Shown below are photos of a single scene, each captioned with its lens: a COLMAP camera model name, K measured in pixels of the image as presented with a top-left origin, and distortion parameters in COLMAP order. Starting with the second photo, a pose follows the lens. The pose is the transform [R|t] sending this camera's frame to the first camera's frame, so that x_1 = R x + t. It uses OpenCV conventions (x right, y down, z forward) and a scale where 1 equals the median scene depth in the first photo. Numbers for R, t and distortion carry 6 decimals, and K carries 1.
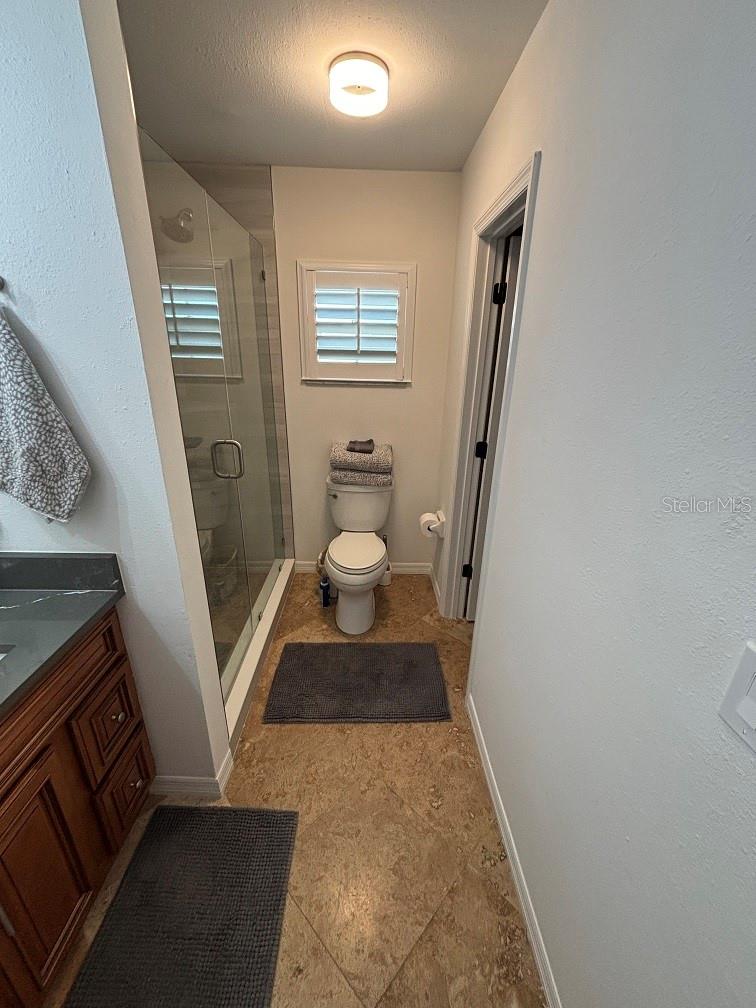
lens RADIAL K [[403.2, 0, 378.0], [0, 403.2, 504.0], [0, 0, 1]] dist [0.000184, 0.000261]
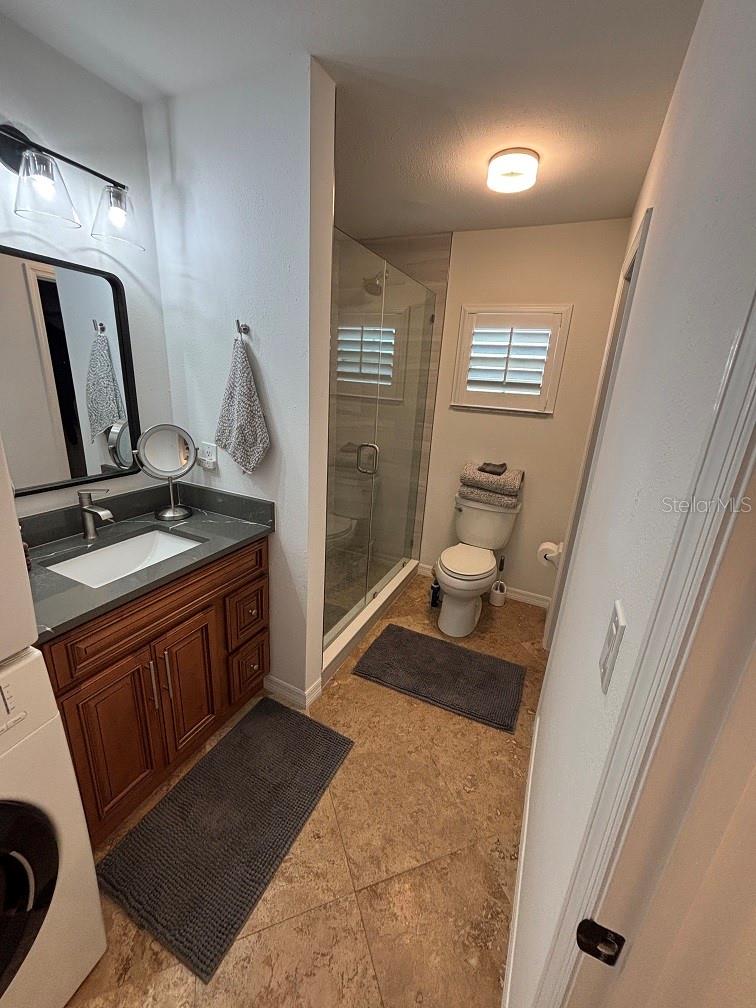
lens RADIAL K [[403.2, 0, 378.0], [0, 403.2, 504.0], [0, 0, 1]] dist [0.000184, 0.000261]
pose [[0.896606, 0.165032, -0.410928, 0.169814], [-0.196053, 0.979997, -0.034196, 0.056668], [0.397065, 0.111224, 0.911026, -0.114171]]
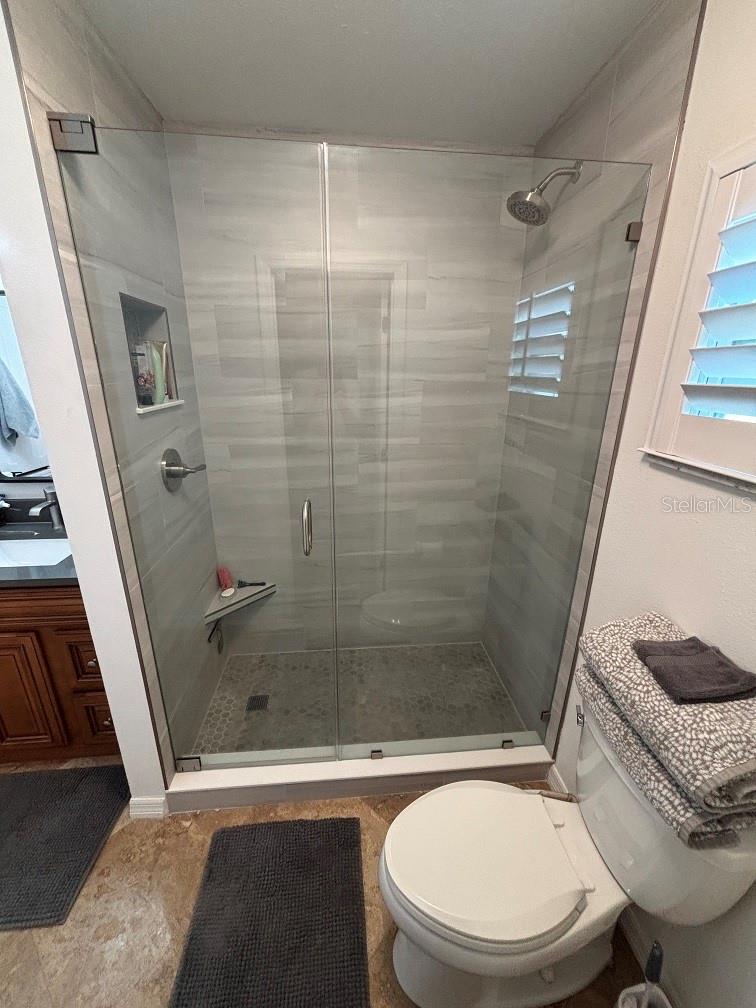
lens RADIAL K [[403.2, 0, 378.0], [0, 403.2, 504.0], [0, 0, 1]] dist [0.000184, 0.000261]
pose [[0.081143, 0.299144, -0.950752, 0.259635], [-0.369328, 0.895016, 0.250086, -0.306166], [0.925750, 0.330847, 0.183107, 0.789483]]
